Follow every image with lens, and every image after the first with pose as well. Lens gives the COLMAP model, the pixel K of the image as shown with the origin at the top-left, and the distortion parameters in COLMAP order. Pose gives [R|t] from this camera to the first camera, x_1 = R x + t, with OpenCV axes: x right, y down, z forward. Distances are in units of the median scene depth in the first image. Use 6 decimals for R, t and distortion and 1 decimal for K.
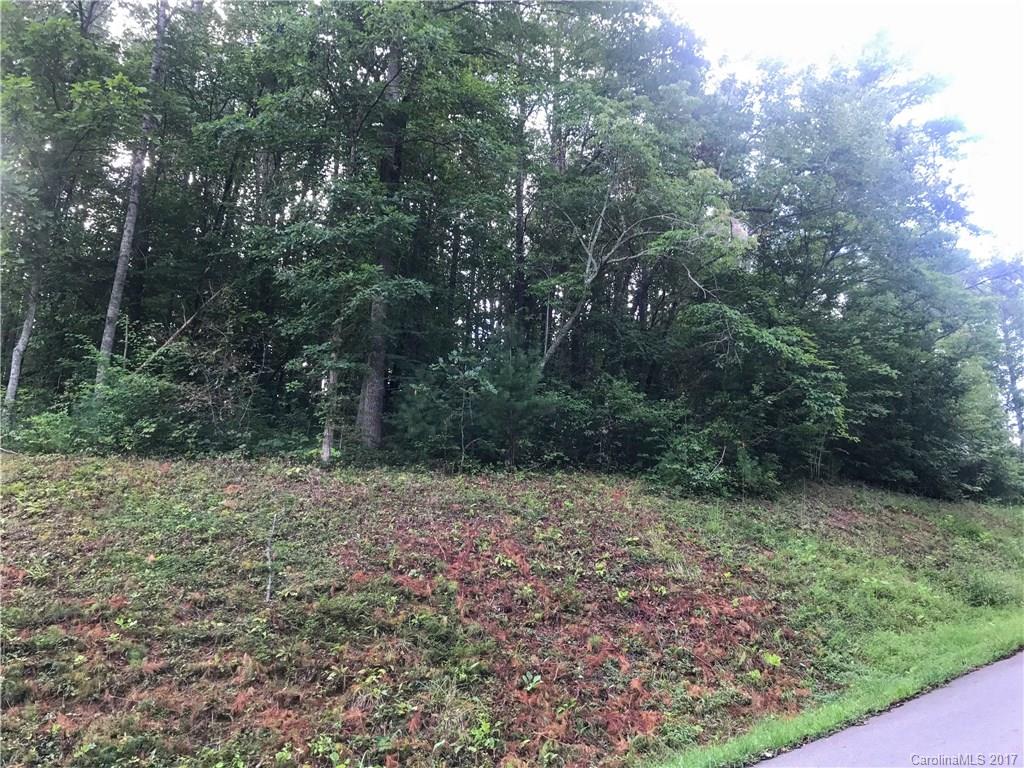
lens RADIAL K [[842.7, 0, 518.3], [0, 842.7, 376.3], [0, 0, 1]] dist [0.073066, -0.086235]
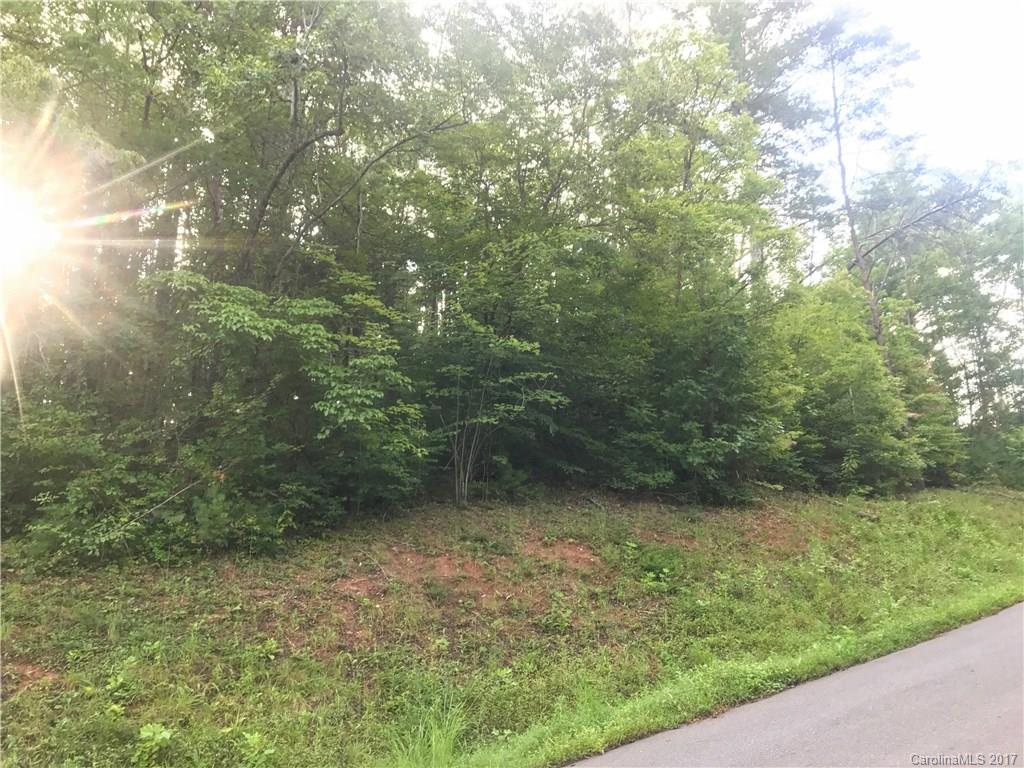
lens RADIAL K [[842.7, 0, 518.3], [0, 842.7, 376.3], [0, 0, 1]] dist [0.073066, -0.086235]
pose [[0.992361, -0.085055, -0.089362, 0.562809], [0.085678, 0.996318, 0.003147, 0.019790], [0.088765, -0.010779, 0.995994, 0.348991]]
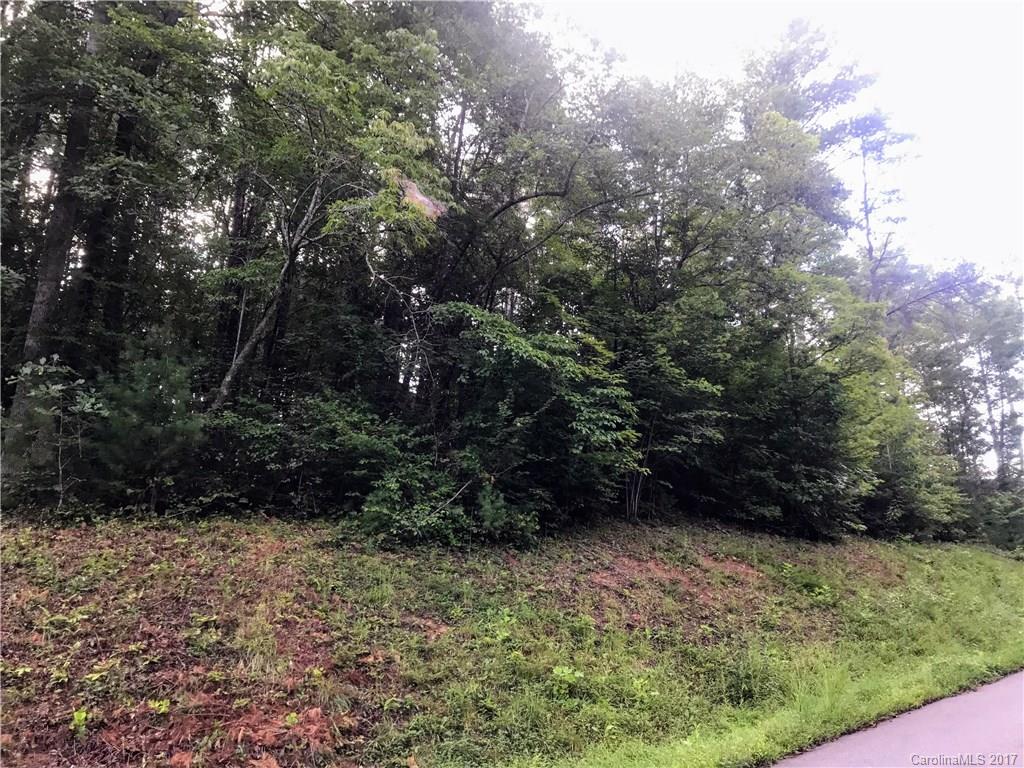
lens RADIAL K [[842.7, 0, 518.3], [0, 842.7, 376.3], [0, 0, 1]] dist [0.073066, -0.086235]
pose [[0.999848, -0.009323, -0.014733, 0.301991], [0.008793, 0.999327, -0.035606, 0.013023], [0.015055, 0.035471, 0.999257, 0.205442]]
